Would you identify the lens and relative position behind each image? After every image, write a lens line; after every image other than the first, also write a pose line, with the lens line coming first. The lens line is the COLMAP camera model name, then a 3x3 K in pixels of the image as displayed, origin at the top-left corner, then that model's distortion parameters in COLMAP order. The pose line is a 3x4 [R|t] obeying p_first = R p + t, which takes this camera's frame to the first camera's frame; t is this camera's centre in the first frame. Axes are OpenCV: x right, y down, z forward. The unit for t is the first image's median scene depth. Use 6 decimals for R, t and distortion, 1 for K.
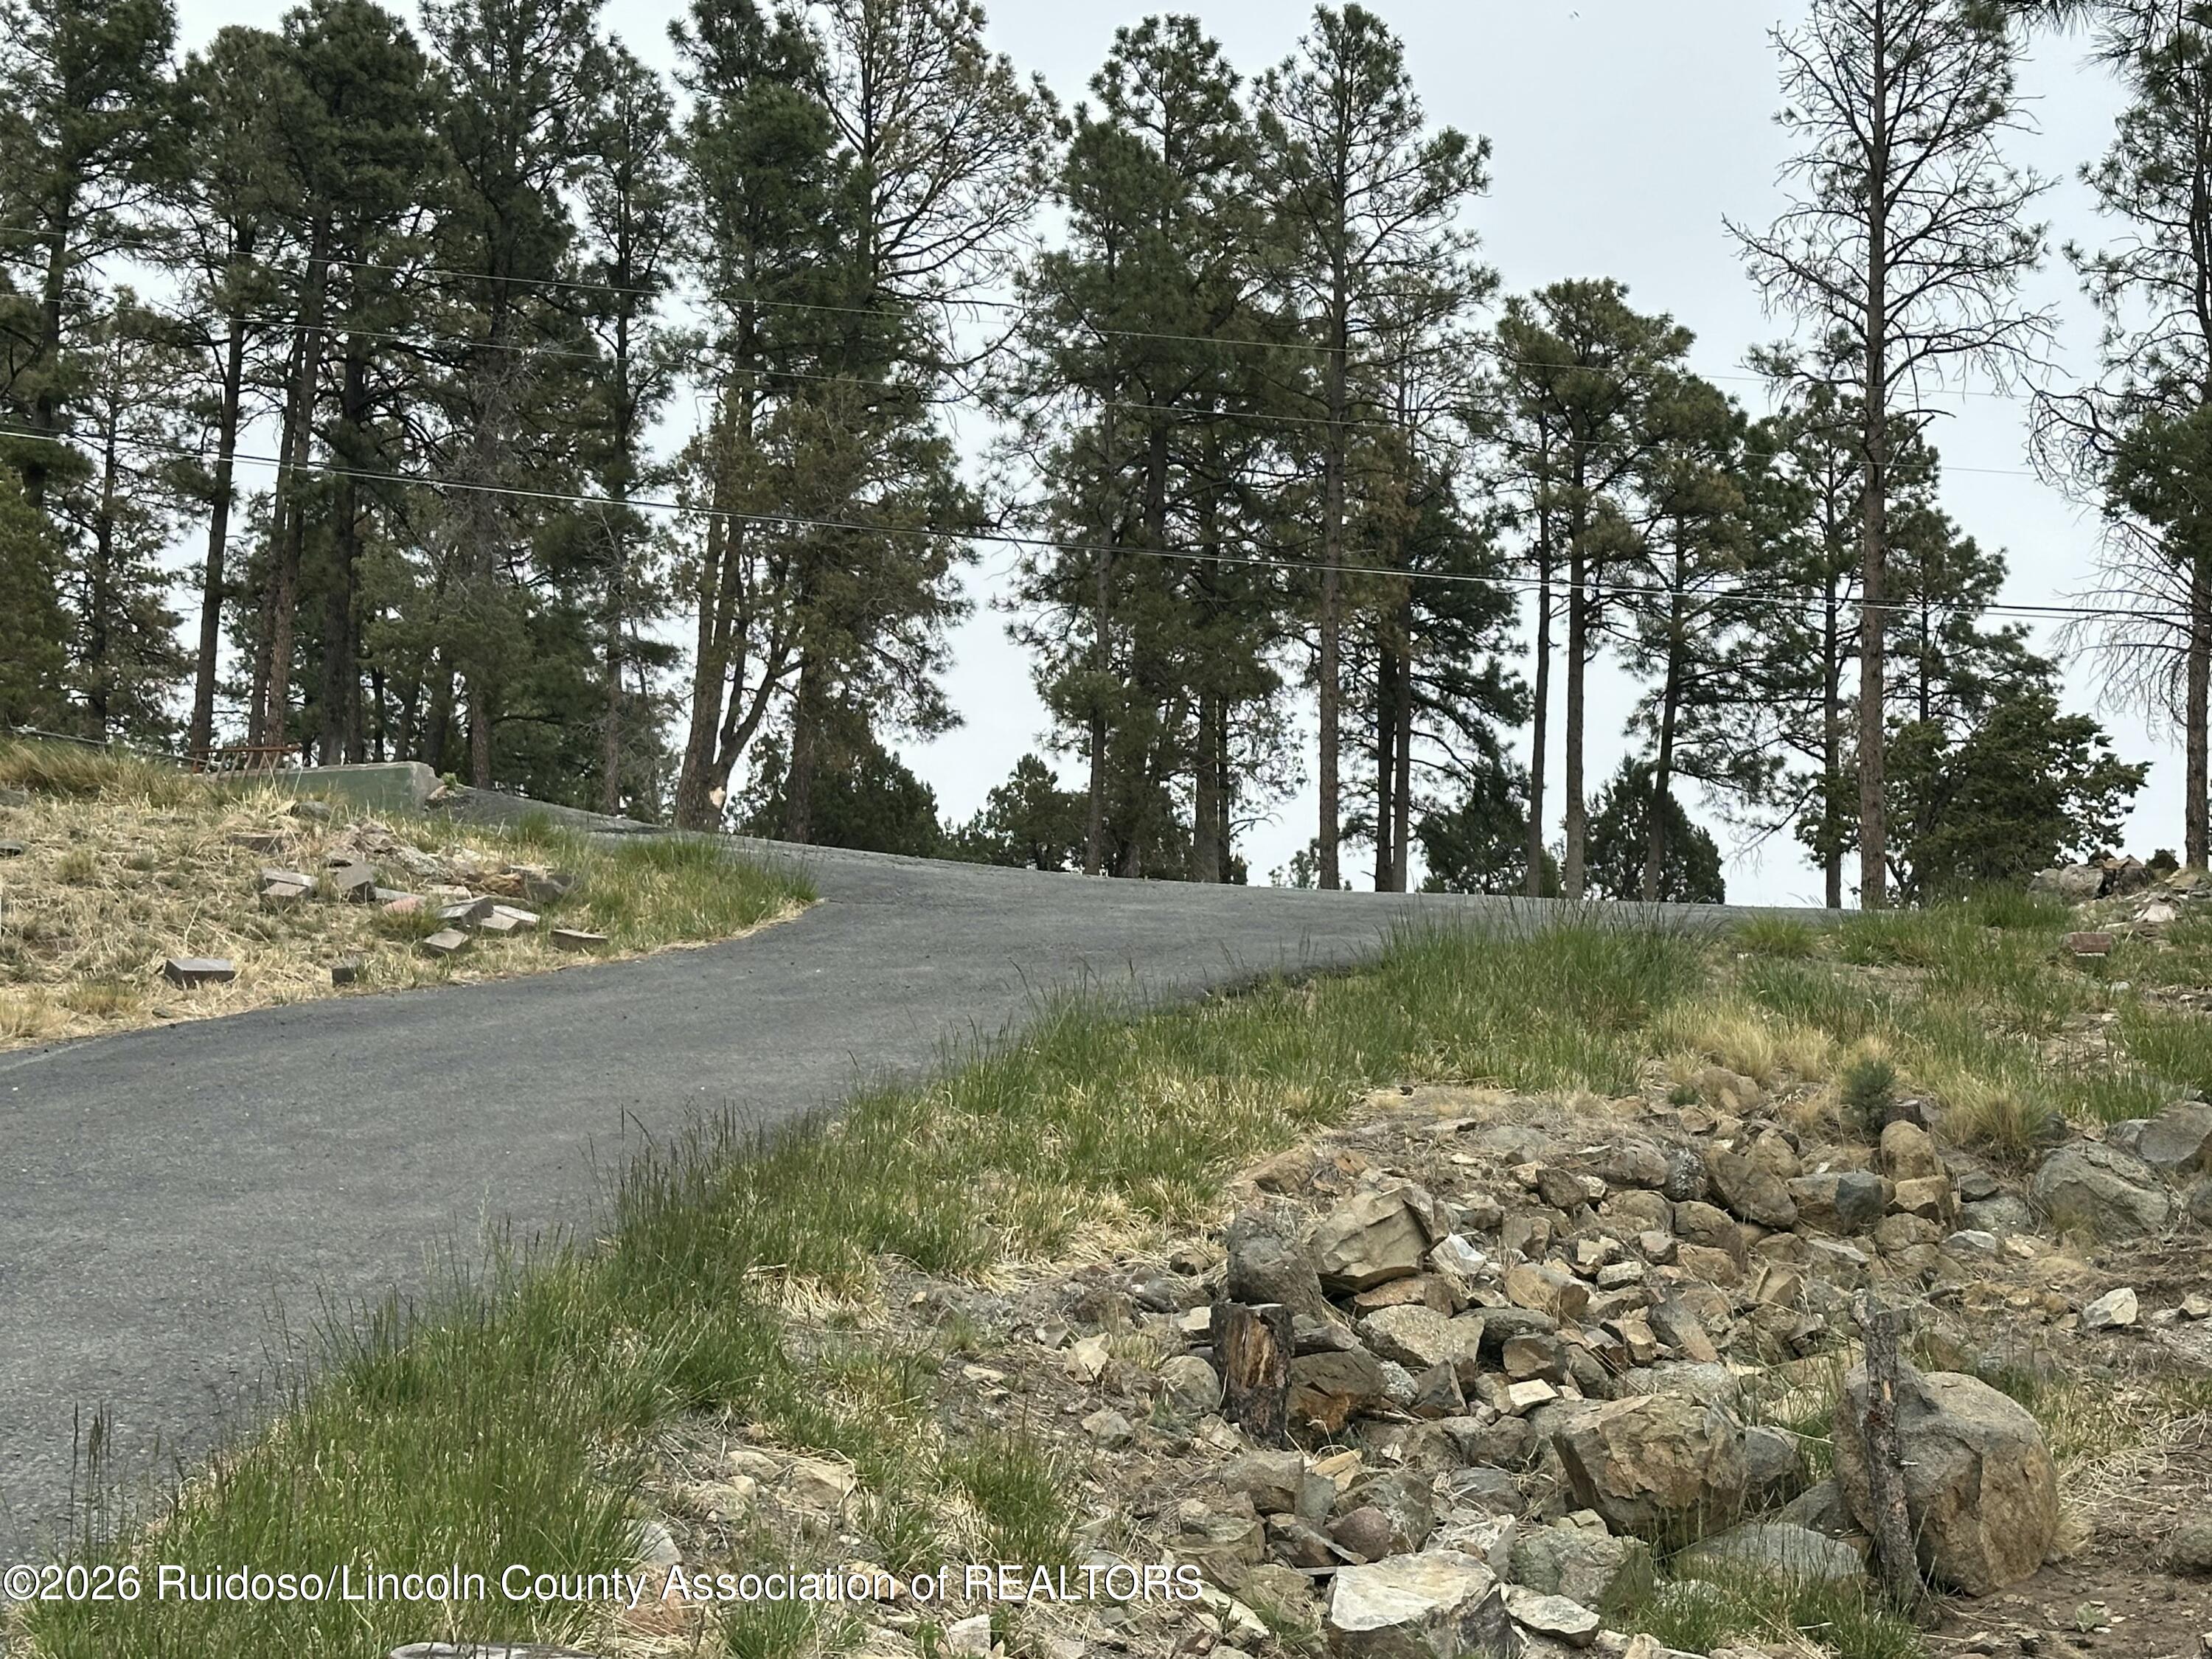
lens RADIAL K [[4214.8, 0, 1097.9], [0, 4214.8, 866.1], [0, 0, 1]] dist [0.176656, -0.316609]
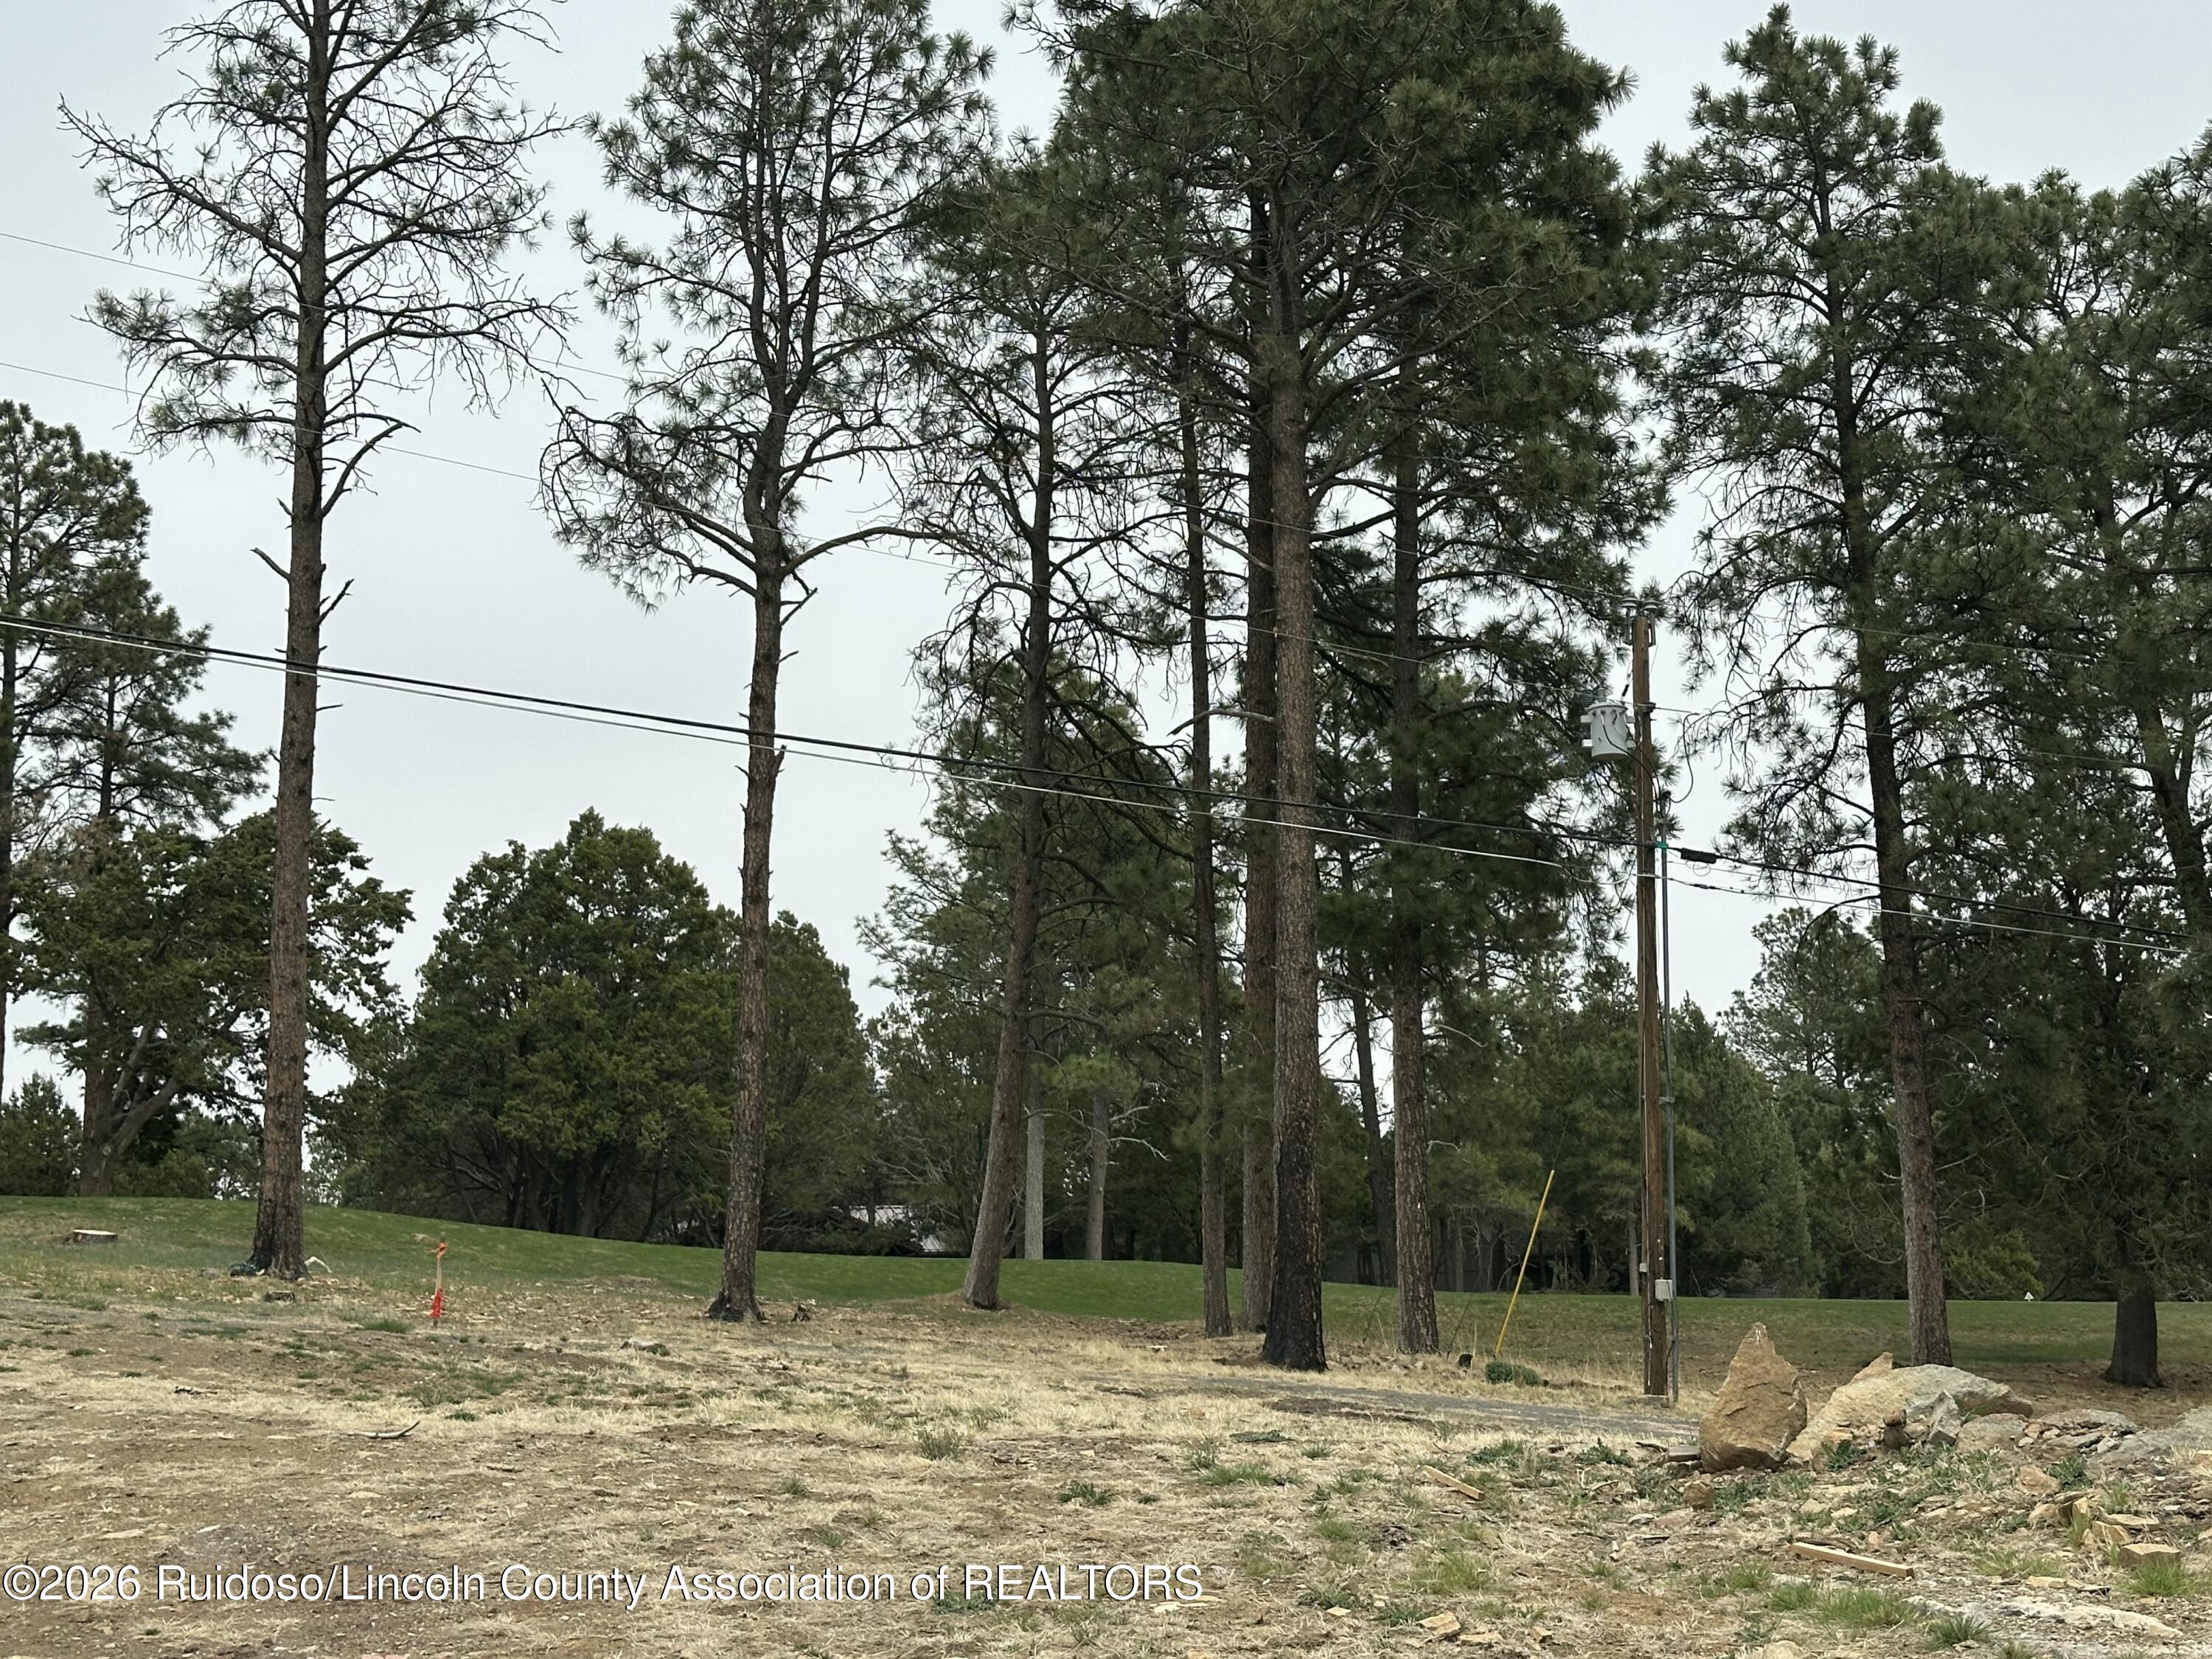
lens RADIAL K [[3392.5, 0, 1106.0], [0, 3392.5, 829.5], [0, 0, 1]] dist [0.148480, -0.094523]
pose [[0.847618, 0.069465, 0.526040, 0.004577], [-0.055432, 0.997561, -0.042411, -0.018429], [-0.527703, 0.006789, 0.849402, 0.422383]]
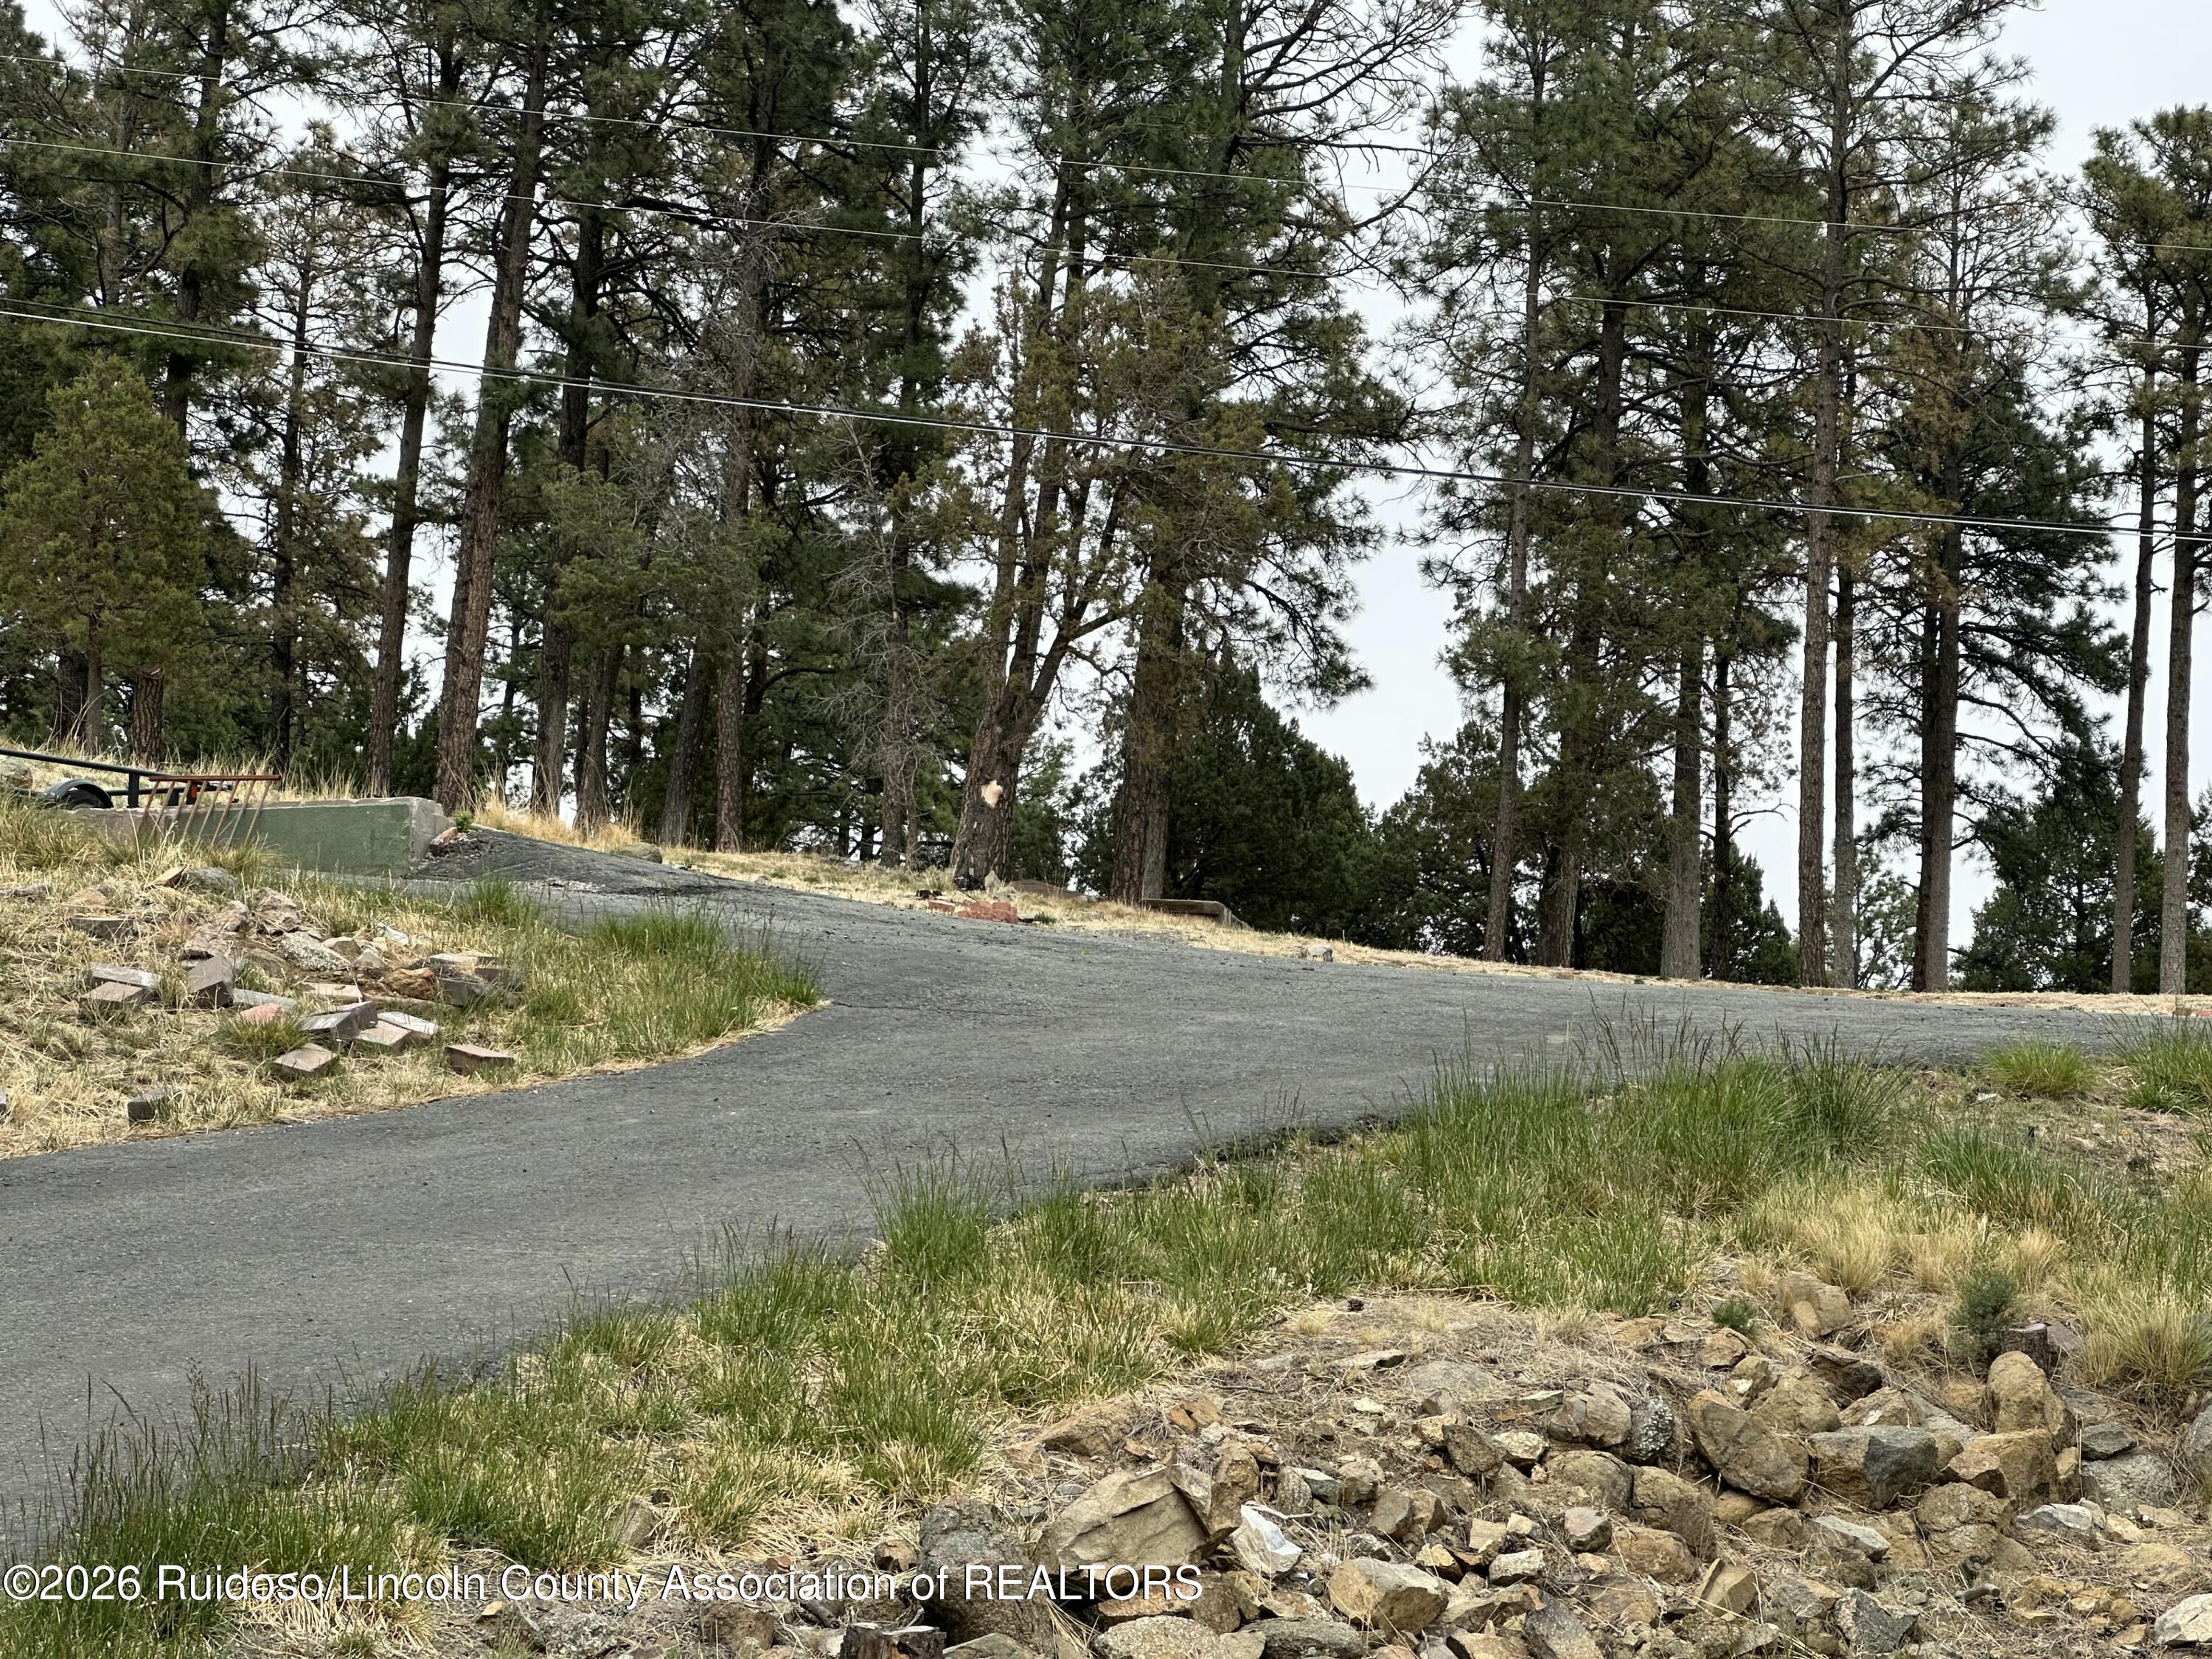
lens RADIAL K [[5488.1, 0, 1106.0], [0, 5488.1, 829.5], [0, 0, 1]] dist [0.037217, 3.455586]
pose [[0.995229, 0.012616, -0.096748, 0.021206], [-0.012904, 0.999914, -0.002344, -0.005567], [0.096710, 0.003581, 0.995306, -0.004835]]
